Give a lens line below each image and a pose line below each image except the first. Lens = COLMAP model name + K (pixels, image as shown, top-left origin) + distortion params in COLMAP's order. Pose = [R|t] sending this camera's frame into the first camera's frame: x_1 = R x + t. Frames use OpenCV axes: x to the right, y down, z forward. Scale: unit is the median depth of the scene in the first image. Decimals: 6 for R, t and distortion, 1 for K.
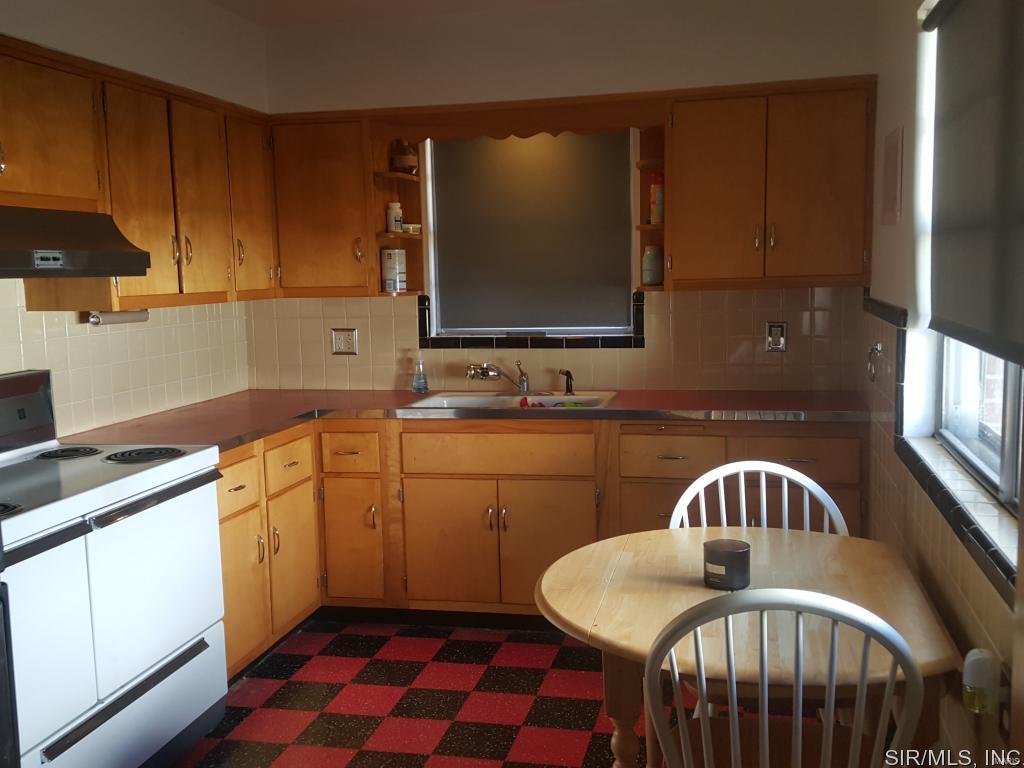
lens RADIAL K [[1020.1, 0, 512.0], [0, 1020.1, 384.0], [0, 0, 1]] dist [0.164360, -0.285124]
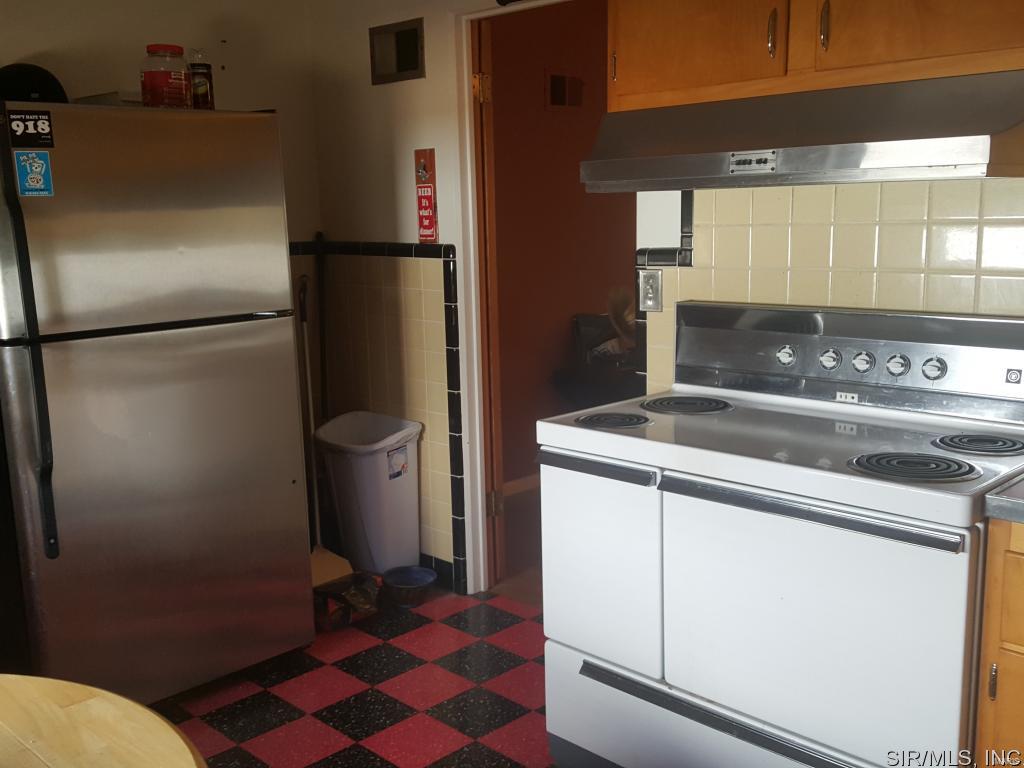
lens RADIAL K [[1020.1, 0, 512.0], [0, 1020.1, 384.0], [0, 0, 1]] dist [0.164360, -0.285124]
pose [[-0.528623, 0.181987, -0.829119, 0.341288], [-0.062000, 0.965861, 0.251530, -0.144454], [0.846590, 0.184370, -0.499293, 1.278586]]
